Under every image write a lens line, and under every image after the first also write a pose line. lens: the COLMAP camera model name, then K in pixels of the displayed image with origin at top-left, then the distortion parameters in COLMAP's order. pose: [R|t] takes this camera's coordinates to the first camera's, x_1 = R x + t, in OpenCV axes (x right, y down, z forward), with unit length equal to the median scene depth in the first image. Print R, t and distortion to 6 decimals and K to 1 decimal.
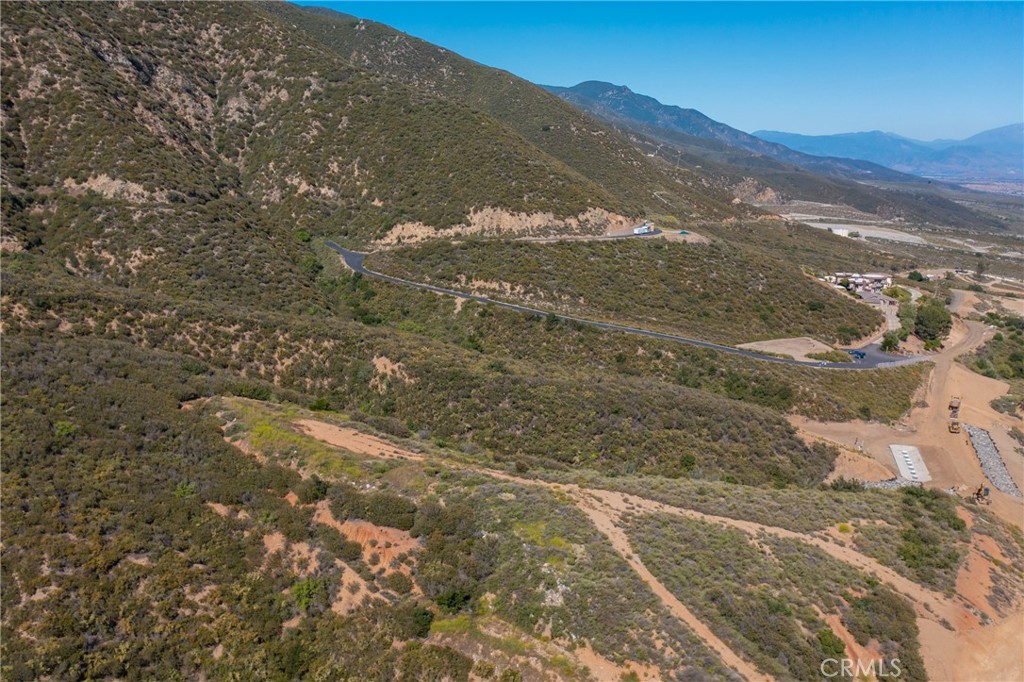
lens RADIAL K [[830.5, 0, 503.1], [0, 830.5, 340.0], [0, 0, 1]] dist [0.001054, 0.004328]
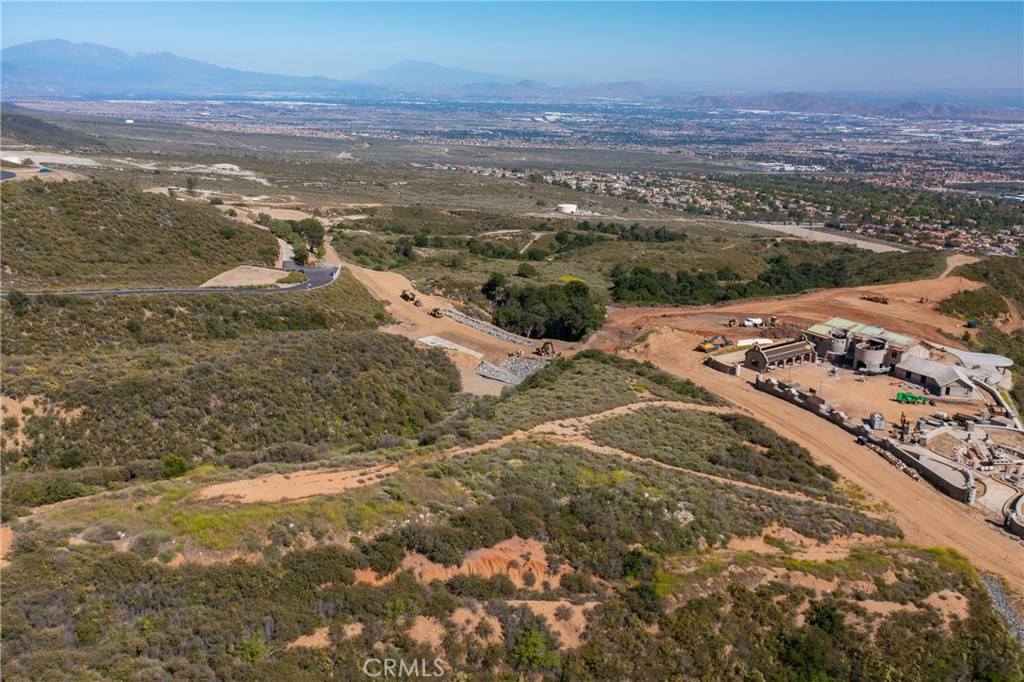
lens RADIAL K [[830.5, 0, 503.1], [0, 830.5, 340.0], [0, 0, 1]] dist [0.001054, 0.004328]
pose [[0.529687, -0.250695, 0.810298, -0.770674], [0.174898, 0.967075, 0.184870, -0.123563], [-0.829965, 0.043796, 0.556093, 0.541494]]
